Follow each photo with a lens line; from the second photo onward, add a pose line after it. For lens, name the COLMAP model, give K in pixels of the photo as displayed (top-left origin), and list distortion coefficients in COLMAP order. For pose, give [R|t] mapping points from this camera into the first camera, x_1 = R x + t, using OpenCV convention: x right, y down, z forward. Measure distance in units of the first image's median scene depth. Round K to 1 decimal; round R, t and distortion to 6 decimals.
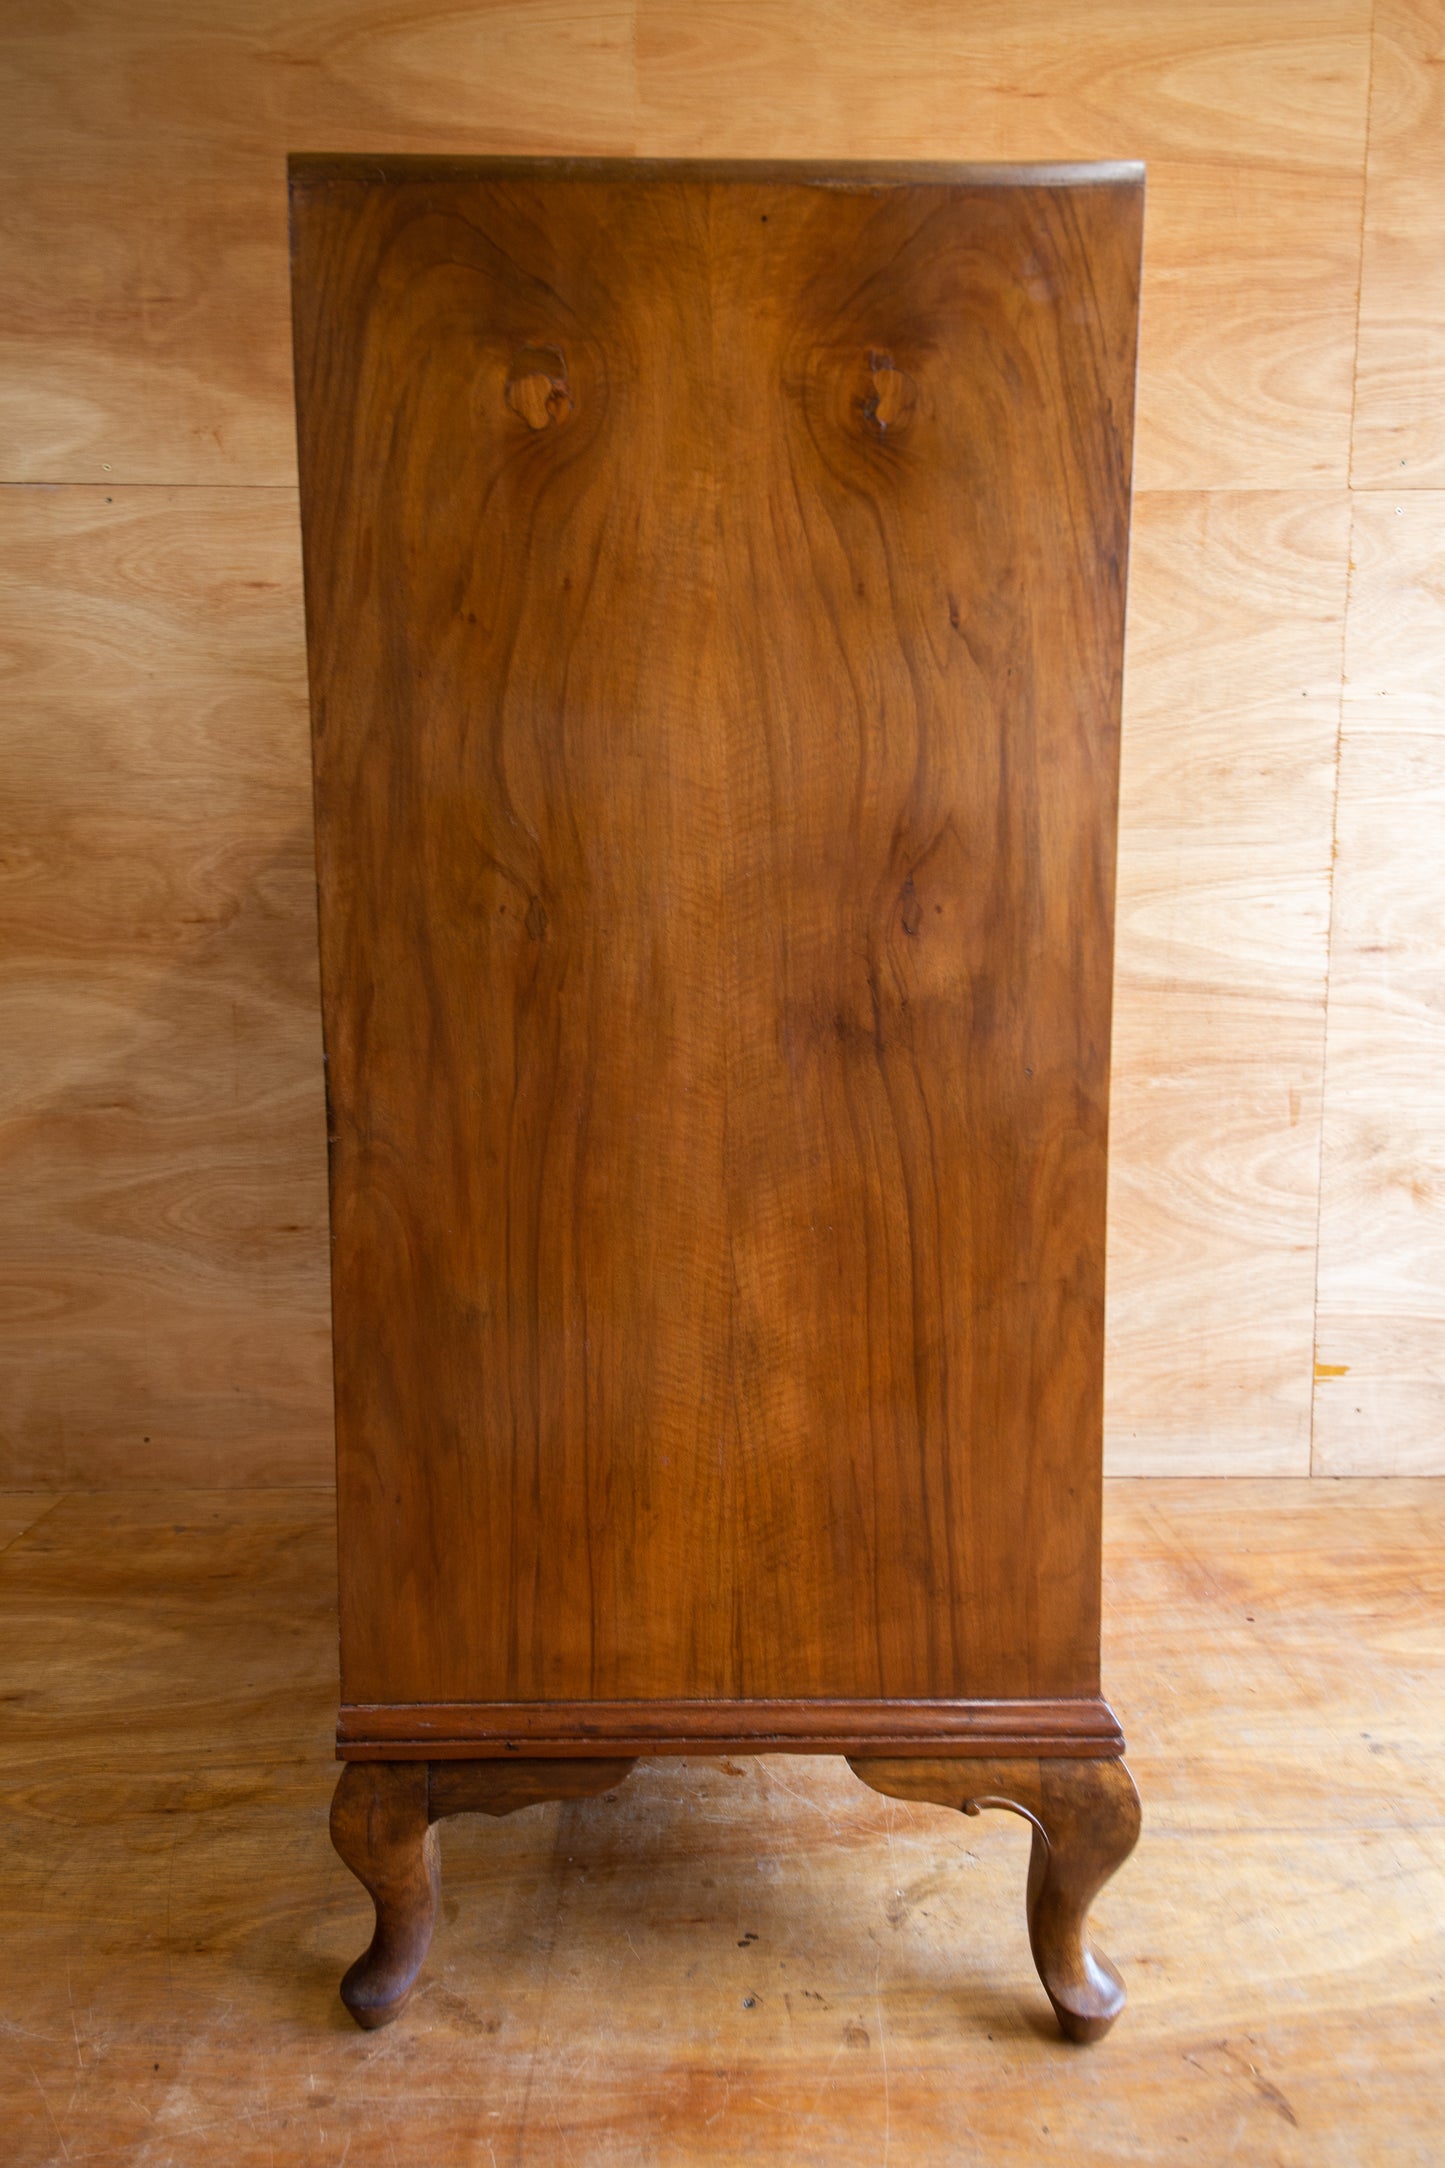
lens RADIAL K [[1258.1, 0, 724.3], [0, 1258.1, 1086.8], [0, 0, 1]] dist [0.056066, -0.034338]
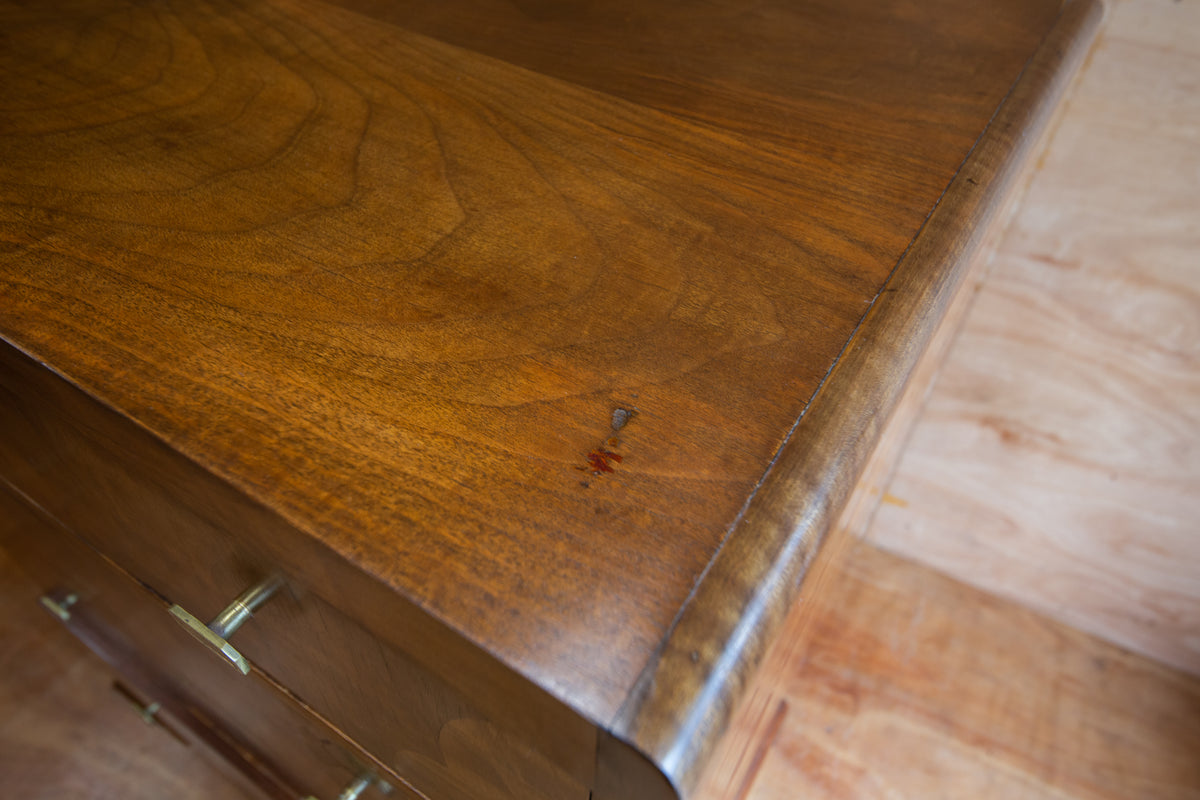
lens RADIAL K [[760.7, 0, 601.4], [0, 760.7, 402.0], [0, 0, 1]] dist [0.073627, -0.045164]
pose [[0.870976, 0.366934, -0.326742, 0.467021], [-0.061737, 0.741484, 0.668124, -0.433387], [0.487432, -0.561748, 0.668468, 0.368428]]
